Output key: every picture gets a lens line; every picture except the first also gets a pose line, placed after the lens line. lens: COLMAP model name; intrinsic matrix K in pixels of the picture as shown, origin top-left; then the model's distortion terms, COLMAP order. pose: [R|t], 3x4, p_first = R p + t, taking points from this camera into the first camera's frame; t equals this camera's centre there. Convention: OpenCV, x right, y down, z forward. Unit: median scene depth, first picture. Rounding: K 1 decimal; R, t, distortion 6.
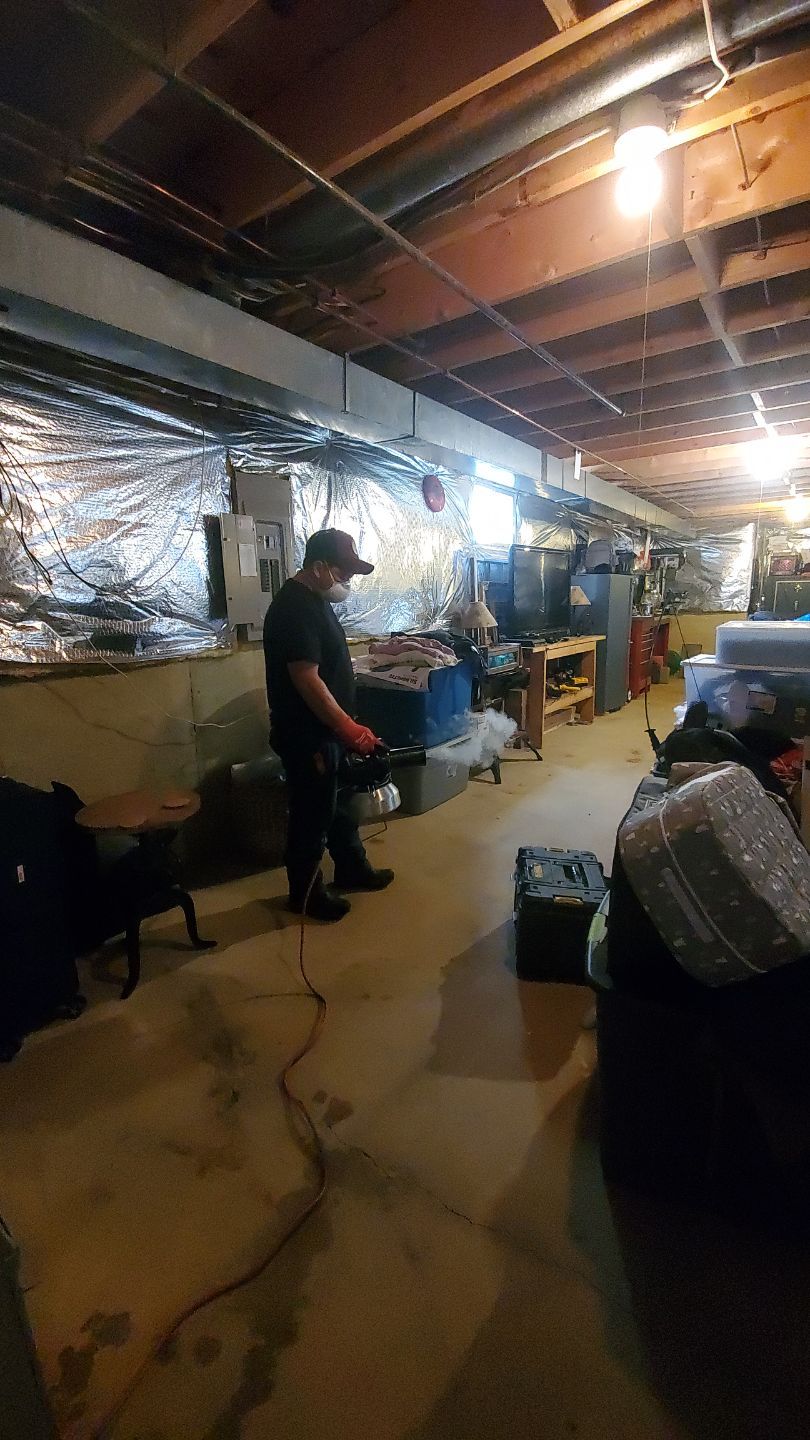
lens RADIAL K [[577.1, 0, 404.9], [0, 577.1, 707.6], [0, 0, 1]] dist [0.001115, -0.000490]
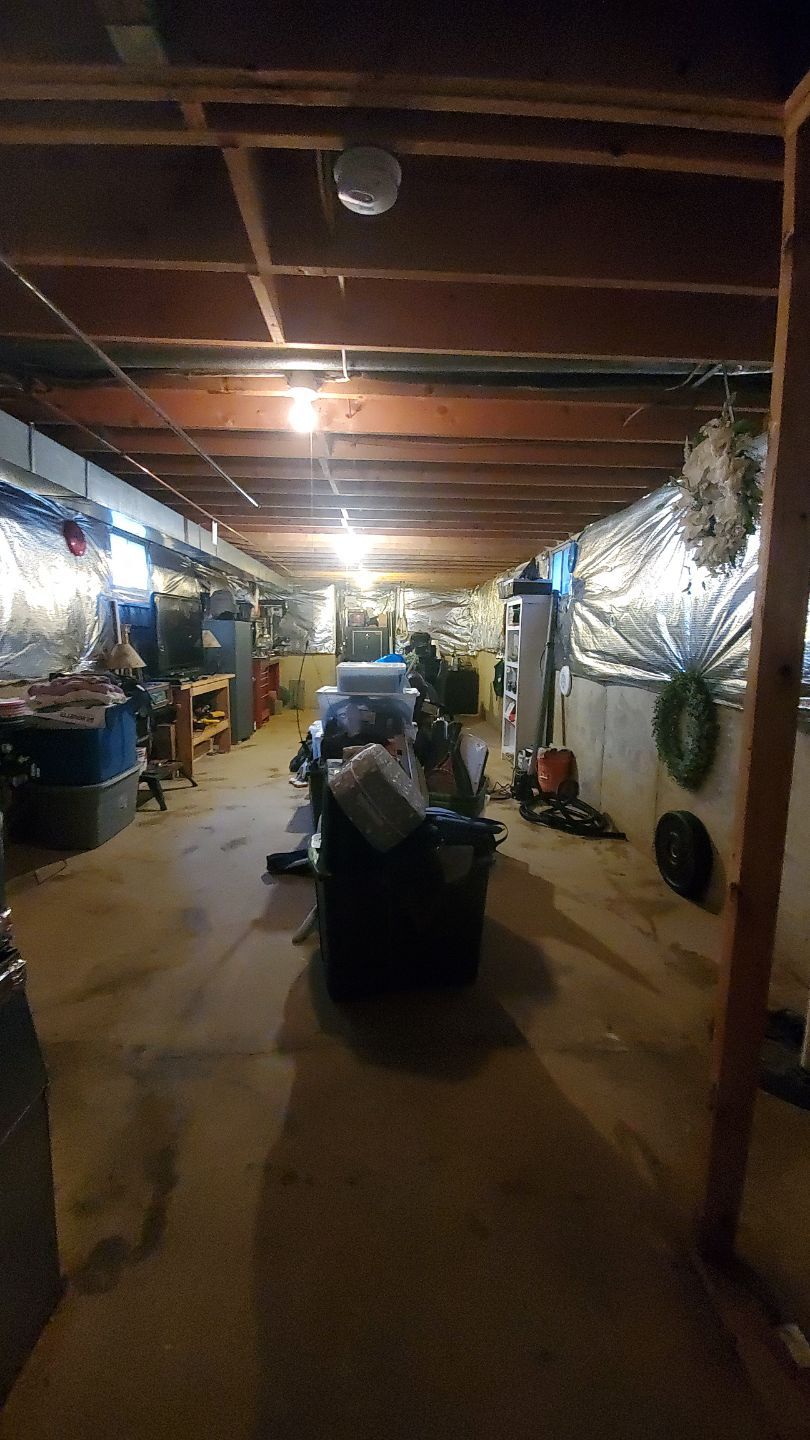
lens RADIAL K [[577.1, 0, 404.8], [0, 577.1, 719.3], [0, 0, 1]] dist [0.001115, -0.000490]
pose [[0.784829, -0.061694, 0.616634, -0.113862], [0.090281, 0.995799, -0.015277, 0.014476], [-0.613101, 0.067661, 0.787101, -0.117817]]
